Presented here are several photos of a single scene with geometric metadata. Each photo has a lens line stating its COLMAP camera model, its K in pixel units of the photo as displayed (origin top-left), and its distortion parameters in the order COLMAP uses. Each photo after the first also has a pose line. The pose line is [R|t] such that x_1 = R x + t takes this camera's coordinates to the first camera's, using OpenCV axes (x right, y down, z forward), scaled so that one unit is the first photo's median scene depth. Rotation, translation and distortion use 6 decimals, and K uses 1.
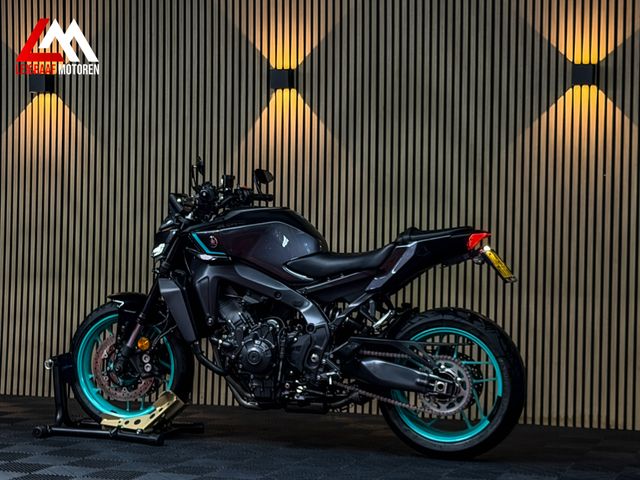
lens RADIAL K [[1406.2, 0, 319.7], [0, 1406.2, 239.8], [0, 0, 1]] dist [0.135342, 0.000000]
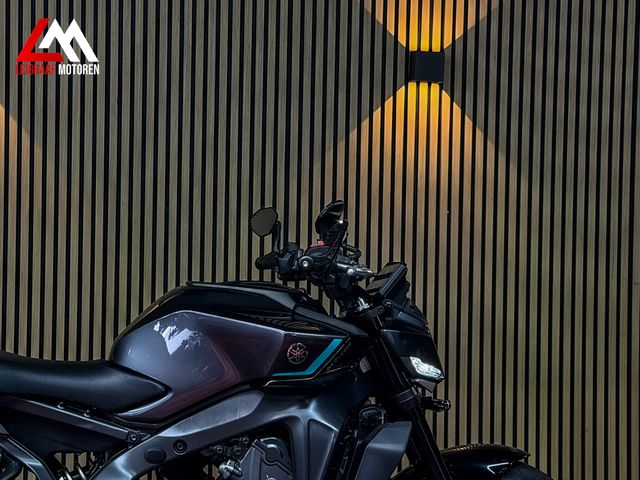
lens RADIAL K [[1406.2, 0, 319.7], [0, 1406.2, 242.5], [0, 0, 1]] dist [0.135342, 0.000000]
pose [[0.891494, -0.002903, 0.453023, -0.196807], [-0.001817, 0.999949, 0.009982, -0.042746], [-0.453029, -0.009721, 0.891443, 0.462835]]
